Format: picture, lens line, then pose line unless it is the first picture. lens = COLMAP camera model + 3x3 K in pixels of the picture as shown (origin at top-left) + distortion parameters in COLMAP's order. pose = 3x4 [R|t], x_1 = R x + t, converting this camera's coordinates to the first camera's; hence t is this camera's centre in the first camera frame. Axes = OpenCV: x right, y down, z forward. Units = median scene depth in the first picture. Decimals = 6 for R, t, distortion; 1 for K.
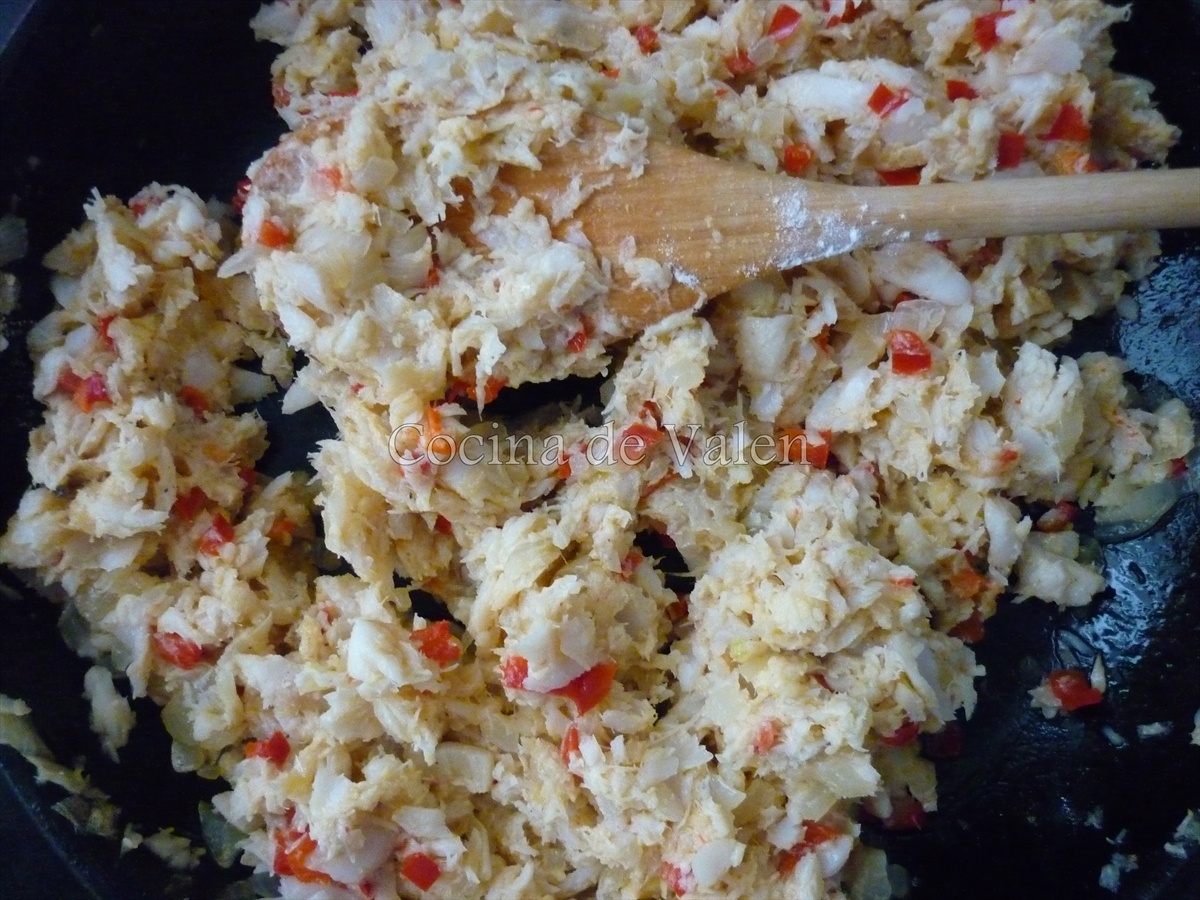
lens RADIAL K [[1153.6, 0, 600.0], [0, 1153.6, 450.0], [0, 0, 1]] dist [-0.170106, 0.305272]
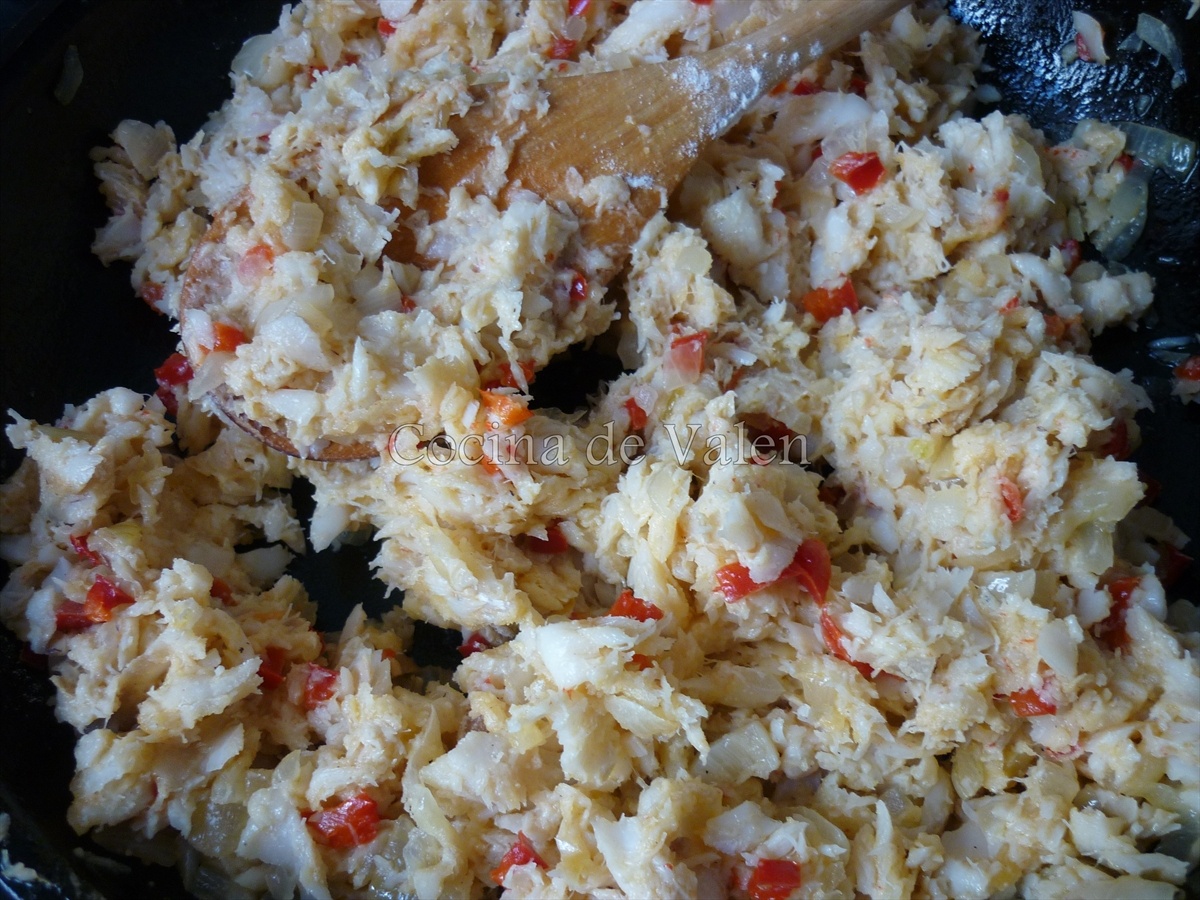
lens RADIAL K [[1153.6, 0, 600.0], [0, 1153.6, 450.0], [0, 0, 1]] dist [-0.170106, 0.305272]
pose [[0.843368, -0.479822, 0.241870, -0.295032], [0.535054, 0.791341, -0.295797, 0.296869], [-0.049472, 0.378879, 0.924123, 0.190782]]
